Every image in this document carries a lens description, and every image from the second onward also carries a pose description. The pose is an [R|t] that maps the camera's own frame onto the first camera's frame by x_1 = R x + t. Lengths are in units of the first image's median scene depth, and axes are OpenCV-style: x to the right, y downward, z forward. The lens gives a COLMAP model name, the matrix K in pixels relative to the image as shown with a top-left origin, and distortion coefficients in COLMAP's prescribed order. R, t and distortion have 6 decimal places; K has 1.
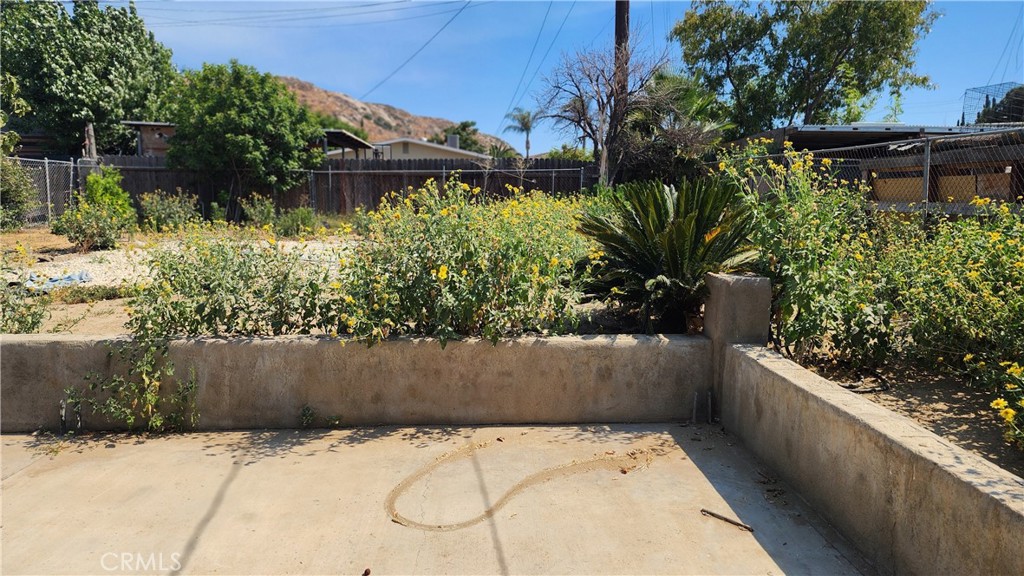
lens RADIAL K [[688.2, 0, 499.4], [0, 688.2, 285.1], [0, 0, 1]] dist [0.001837, -0.001309]
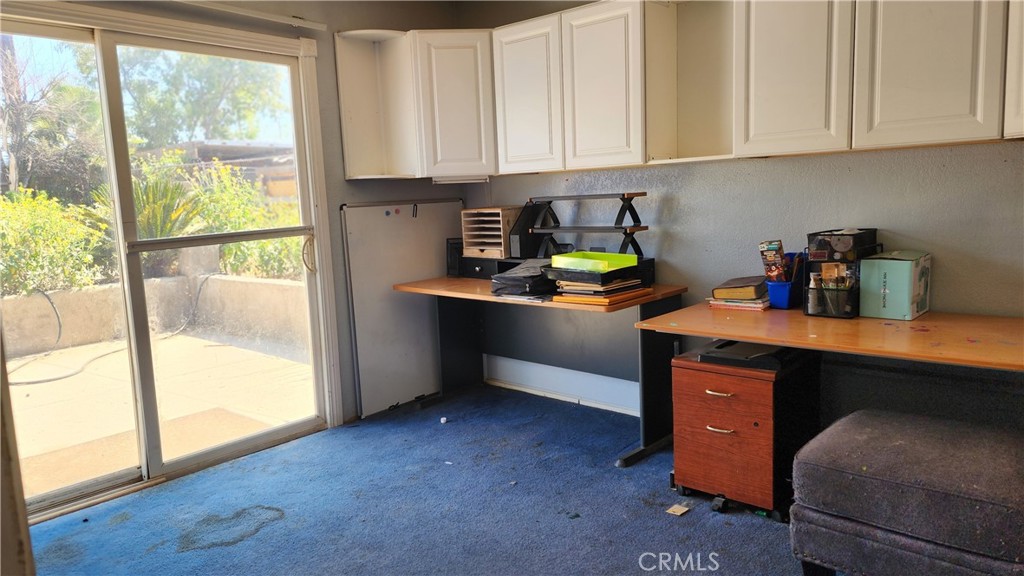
lens RADIAL K [[688.2, 0, 499.4], [0, 688.2, 285.1], [0, 0, 1]] dist [0.001837, -0.001309]
pose [[0.689301, -0.119868, 0.714490, -0.086627], [0.128238, 0.990832, 0.042512, 0.030586], [-0.713035, 0.062321, 0.698353, -0.167503]]
